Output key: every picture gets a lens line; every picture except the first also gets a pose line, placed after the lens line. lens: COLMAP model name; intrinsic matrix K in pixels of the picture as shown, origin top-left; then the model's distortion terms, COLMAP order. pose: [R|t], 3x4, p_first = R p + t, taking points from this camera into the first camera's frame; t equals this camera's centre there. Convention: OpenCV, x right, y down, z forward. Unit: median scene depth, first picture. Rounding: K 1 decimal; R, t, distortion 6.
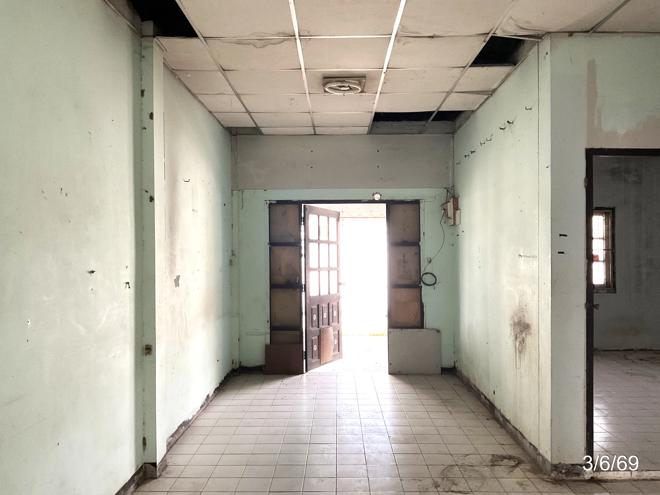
lens RADIAL K [[552.4, 0, 330.8], [0, 552.4, 248.4], [0, 0, 1]] dist [0.015670, -0.000201]
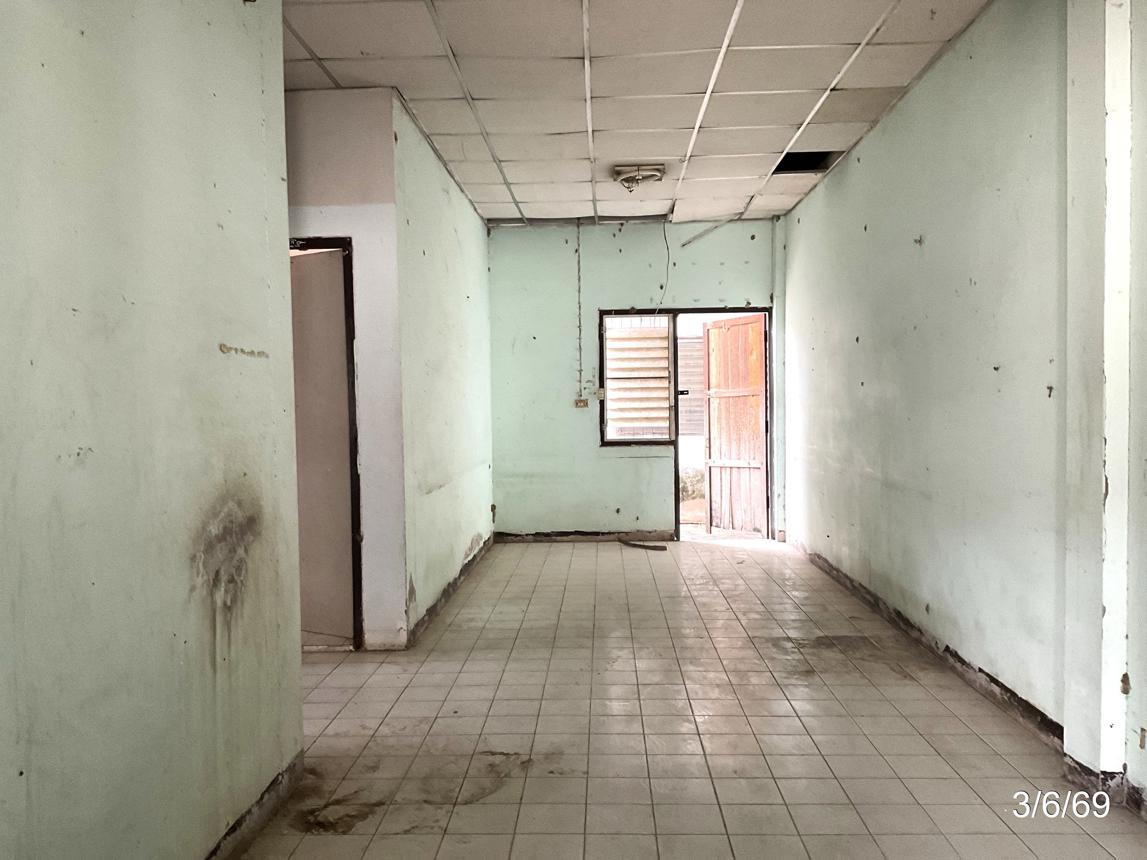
lens RADIAL K [[960.0, 0, 572.2], [0, 960.0, 430.8], [0, 0, 1]] dist [0.015670, -0.000201]
pose [[-0.999530, 0.023678, 0.019470, 0.111738], [0.024148, 0.999414, 0.024262, 0.067090], [-0.018884, 0.024721, -0.999516, 1.856896]]
